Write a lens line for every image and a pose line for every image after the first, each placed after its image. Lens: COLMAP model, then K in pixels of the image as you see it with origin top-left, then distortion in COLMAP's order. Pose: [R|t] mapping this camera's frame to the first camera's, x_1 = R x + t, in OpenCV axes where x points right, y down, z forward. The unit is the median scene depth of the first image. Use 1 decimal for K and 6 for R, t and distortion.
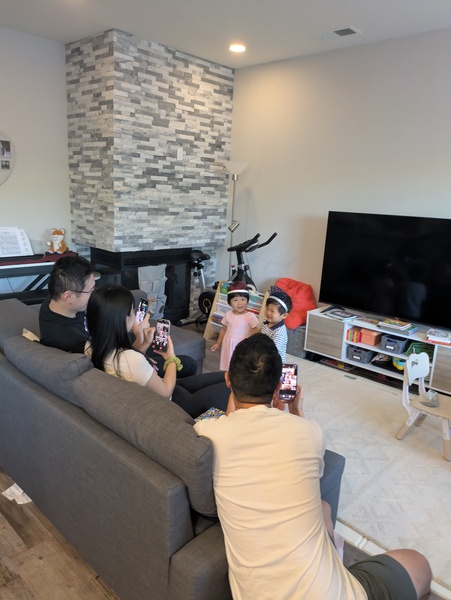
lens RADIAL K [[434.9, 0, 215.8], [0, 434.9, 313.6], [0, 0, 1]] dist [-0.002148, -0.007476]
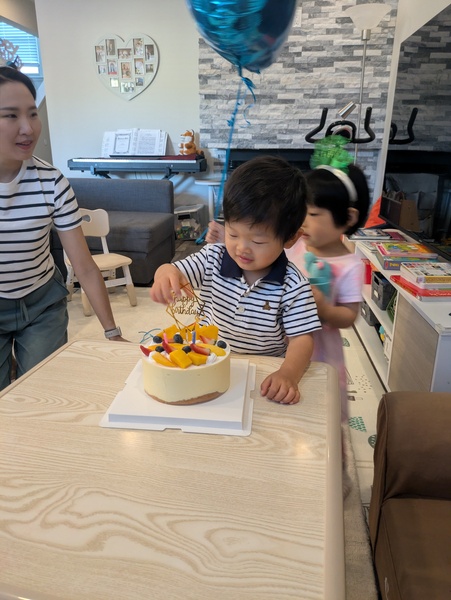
lens RADIAL K [[444.5, 0, 218.7], [0, 444.5, 300.3], [0, 0, 1]] dist [0.003385, -0.008963]
pose [[0.603923, 0.212503, -0.768192, 0.537172], [-0.188708, 0.974522, 0.121224, 0.047692], [0.774381, 0.071754, 0.628637, 0.434134]]
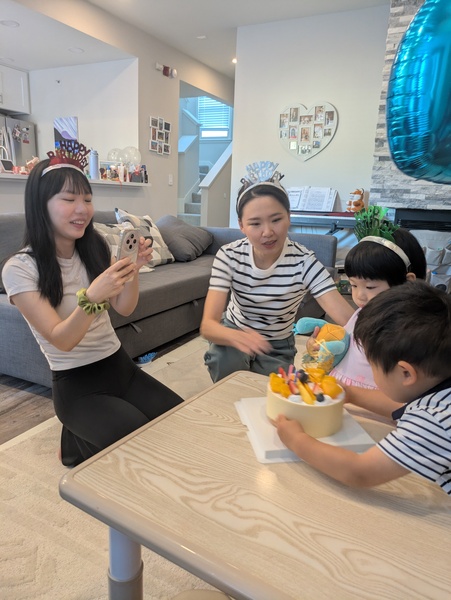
lens RADIAL K [[440.3, 0, 225.5], [0, 440.3, 300.0], [0, 0, 1]] dist [0.039756, -0.044092]
pose [[0.301669, 0.176263, -0.936978, 0.559661], [-0.274997, 0.957081, 0.091507, 0.046136], [0.912893, 0.230061, 0.337193, 0.414692]]
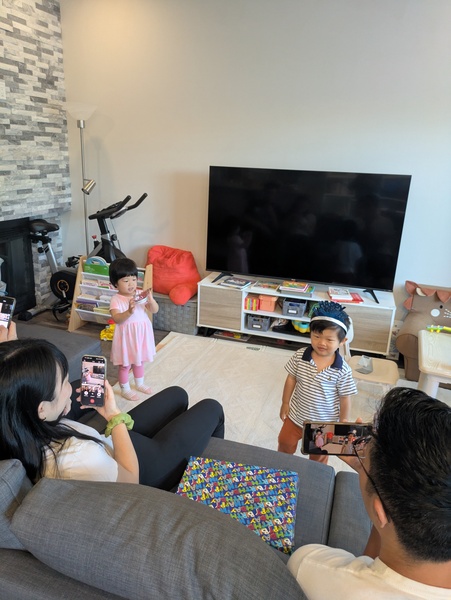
lens RADIAL K [[445.3, 0, 225.5], [0, 445.3, 300.0], [0, 0, 1]] dist [0.000715, -0.005880]
pose [[0.899275, -0.144543, 0.412810, -0.103007], [0.114587, 0.988708, 0.096572, -0.046408], [-0.422107, -0.039542, 0.905683, 0.147082]]
